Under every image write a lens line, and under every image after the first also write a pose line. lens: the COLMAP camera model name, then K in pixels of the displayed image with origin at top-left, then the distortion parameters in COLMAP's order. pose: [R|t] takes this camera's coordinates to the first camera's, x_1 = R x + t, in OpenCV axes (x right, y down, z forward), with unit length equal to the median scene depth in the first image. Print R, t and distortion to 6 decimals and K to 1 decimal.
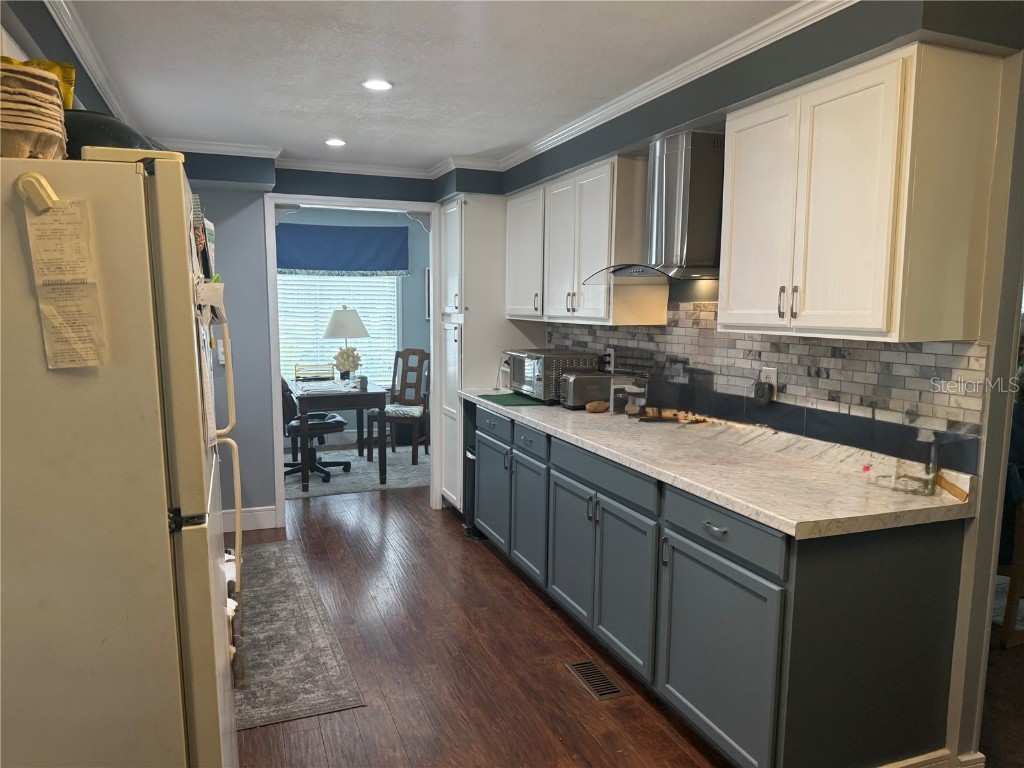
lens RADIAL K [[722.0, 0, 512.0], [0, 722.0, 384.0], [0, 0, 1]] dist [0.107805, -0.163767]
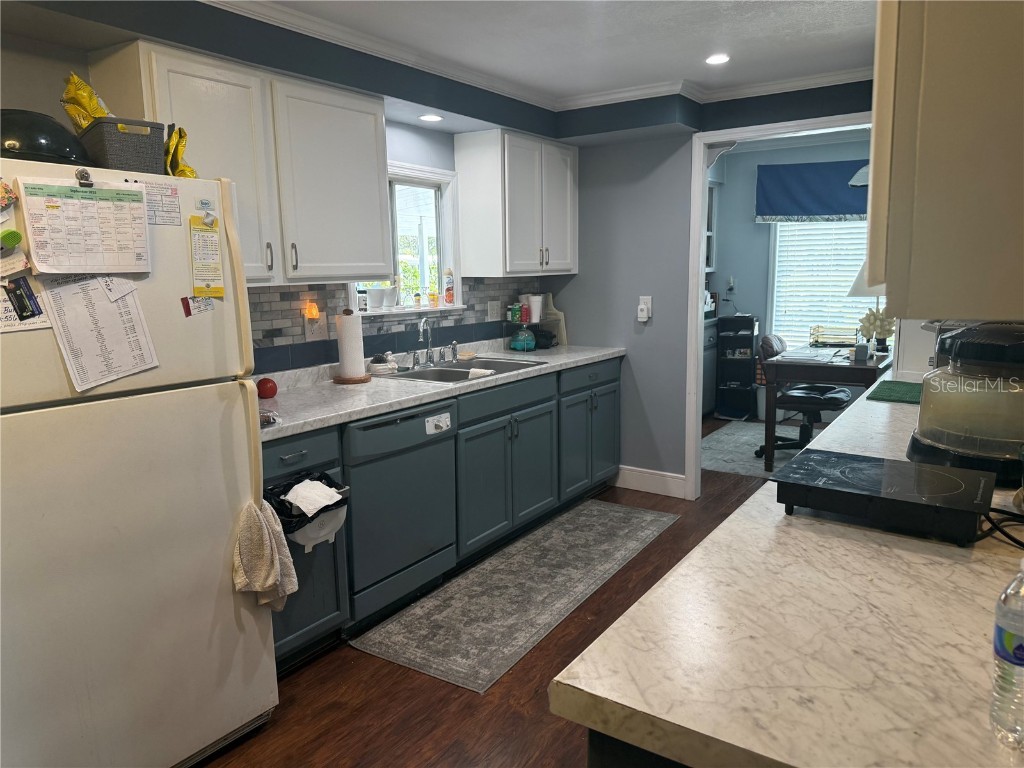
lens RADIAL K [[722.0, 0, 512.0], [0, 722.0, 384.0], [0, 0, 1]] dist [0.107805, -0.163767]
pose [[0.575844, 0.106765, -0.810558, 0.332459], [-0.063409, 0.994282, 0.085918, -0.018221], [0.815097, 0.001921, 0.579321, 0.318781]]
